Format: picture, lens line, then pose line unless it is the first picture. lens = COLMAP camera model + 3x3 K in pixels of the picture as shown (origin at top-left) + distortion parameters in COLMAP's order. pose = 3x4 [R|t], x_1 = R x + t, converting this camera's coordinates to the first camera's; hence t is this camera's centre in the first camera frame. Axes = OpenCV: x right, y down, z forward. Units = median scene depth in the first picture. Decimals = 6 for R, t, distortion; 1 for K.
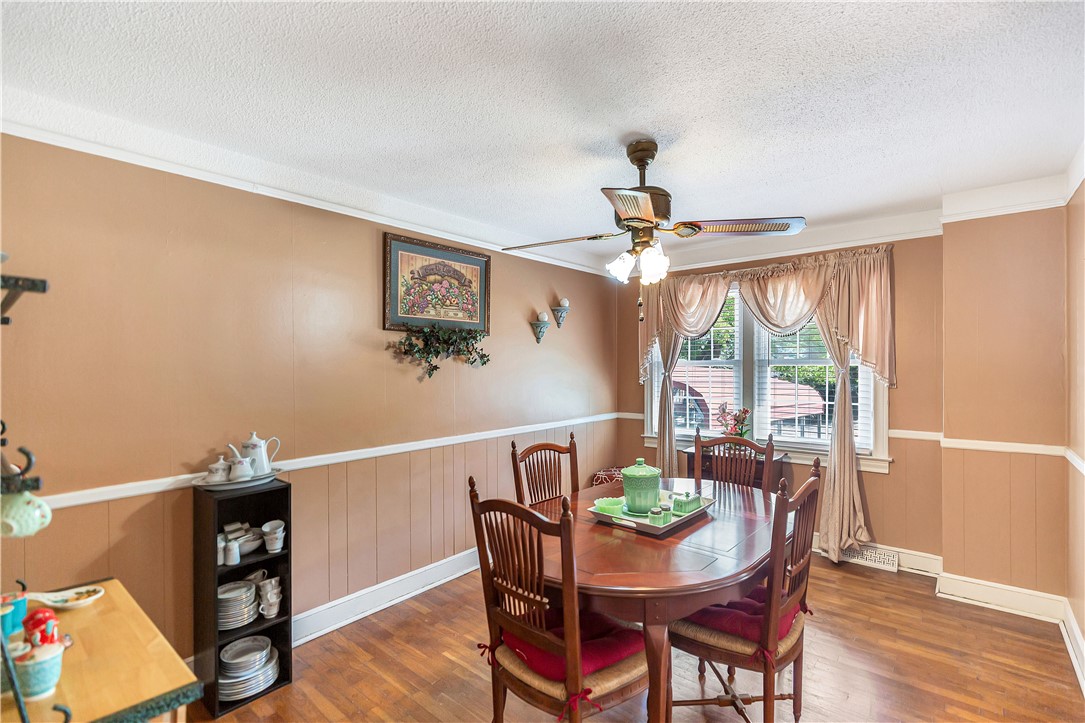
lens RADIAL K [[494.5, 0, 546.4], [0, 494.5, 367.5], [0, 0, 1]] dist [0.002444, -0.000412]
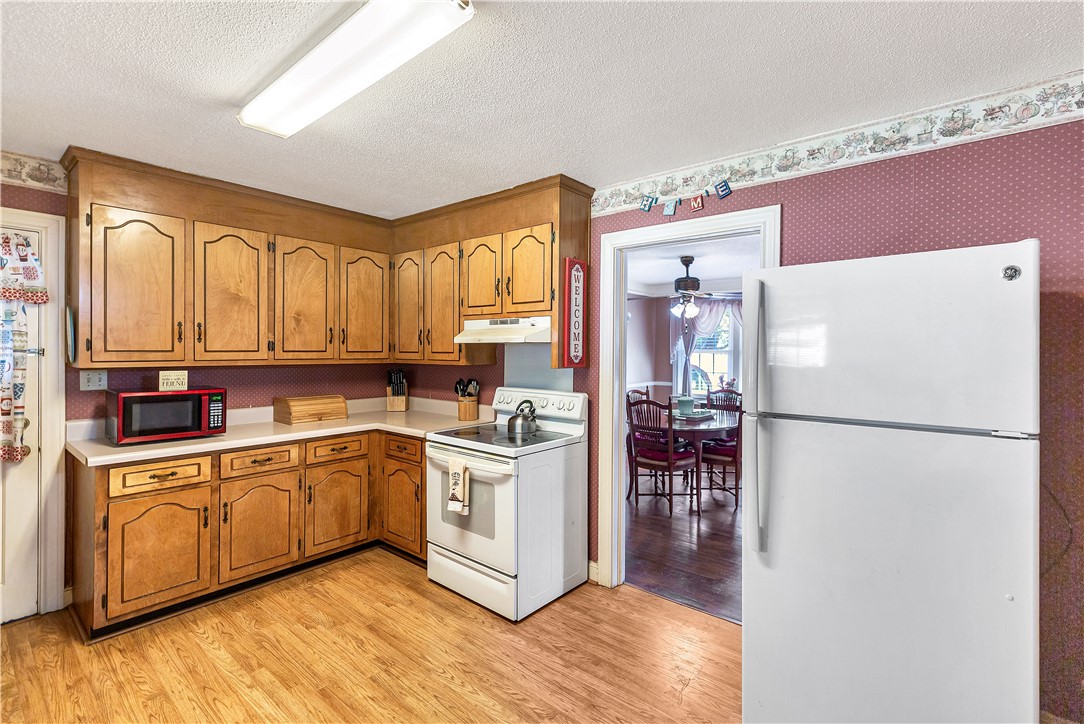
lens RADIAL K [[494.0, 0, 542.0], [0, 494.0, 353.4], [0, 0, 1]] dist [0.002444, -0.000412]
pose [[0.999945, 0.009495, -0.004355, -0.370503], [-0.009484, 0.999952, 0.002434, -0.002248], [0.004378, -0.002392, 0.999988, -1.031793]]
